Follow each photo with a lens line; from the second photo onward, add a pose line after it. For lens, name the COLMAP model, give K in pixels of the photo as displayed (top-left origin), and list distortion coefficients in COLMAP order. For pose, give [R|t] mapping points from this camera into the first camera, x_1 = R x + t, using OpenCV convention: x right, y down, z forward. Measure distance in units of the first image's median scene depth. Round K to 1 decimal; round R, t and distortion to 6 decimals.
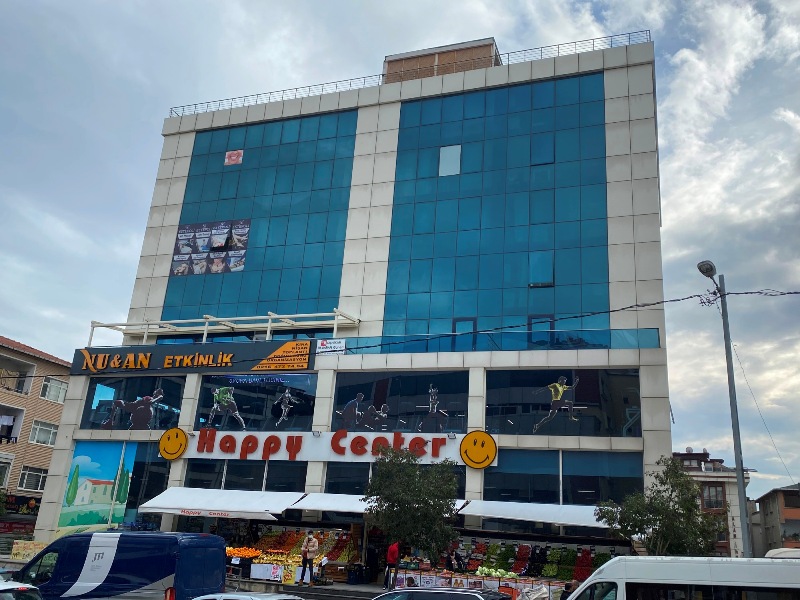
lens RADIAL K [[717.8, 0, 400.0], [0, 717.8, 300.0], [0, 0, 1]] dist [0.109927, -0.229501]
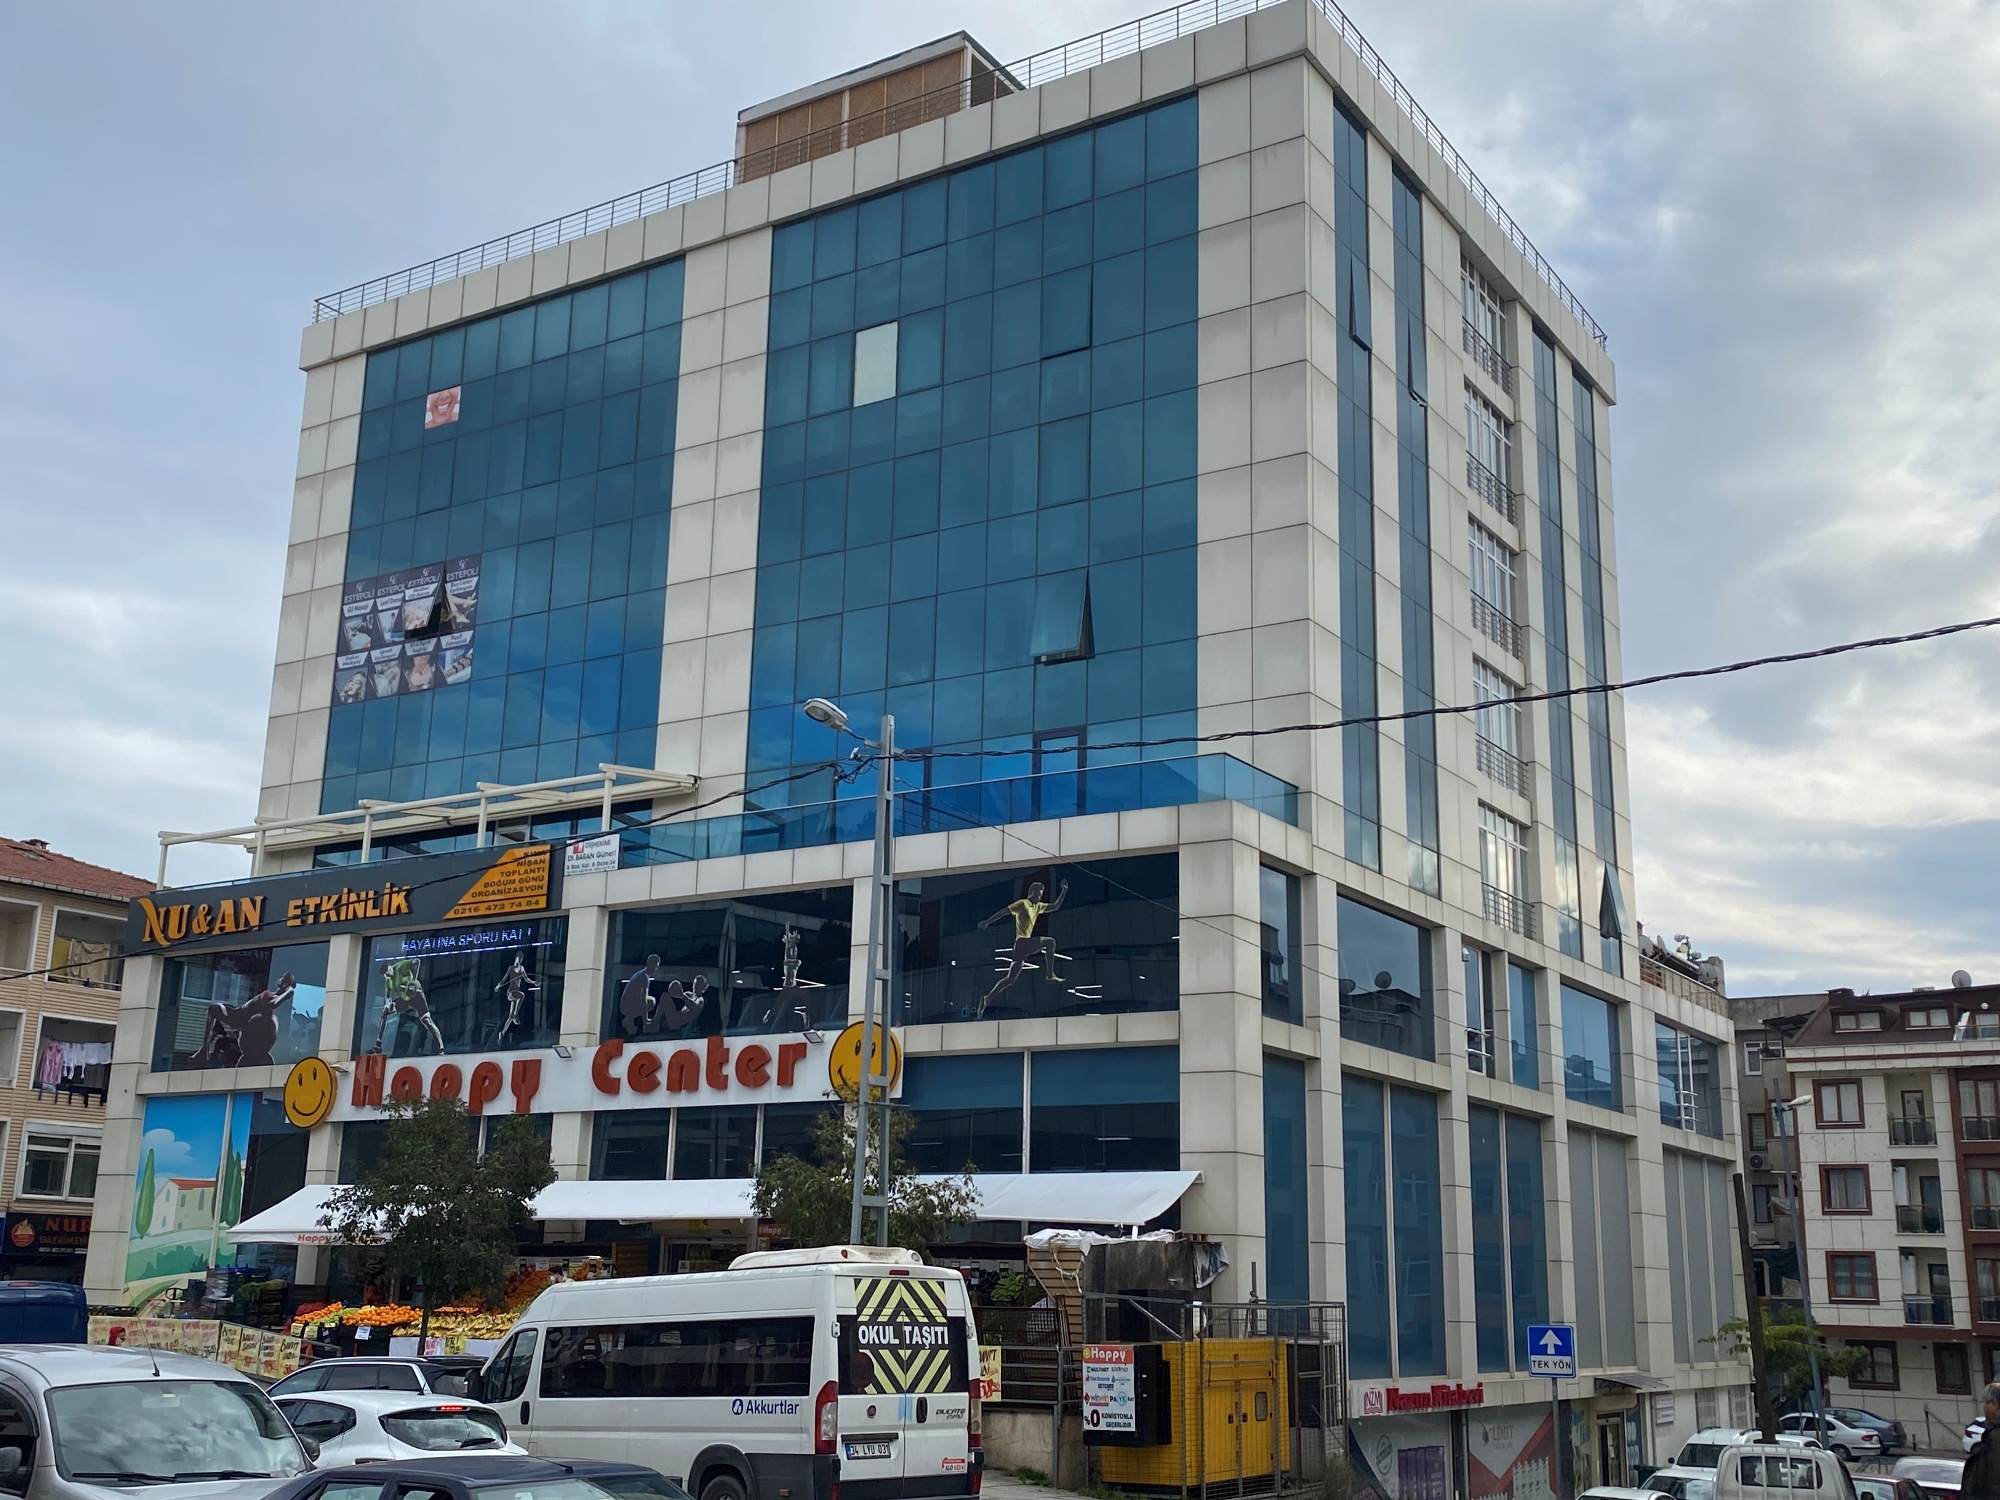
lens RADIAL K [[2108.9, 0, 1000.0], [0, 2108.9, 750.0], [0, 0, 1]] dist [0.153286, -0.433746]
pose [[0.971395, -0.103008, -0.213963, 0.385546], [0.118355, 0.991147, 0.060166, -0.041375], [0.205872, -0.083769, 0.974987, -0.186256]]
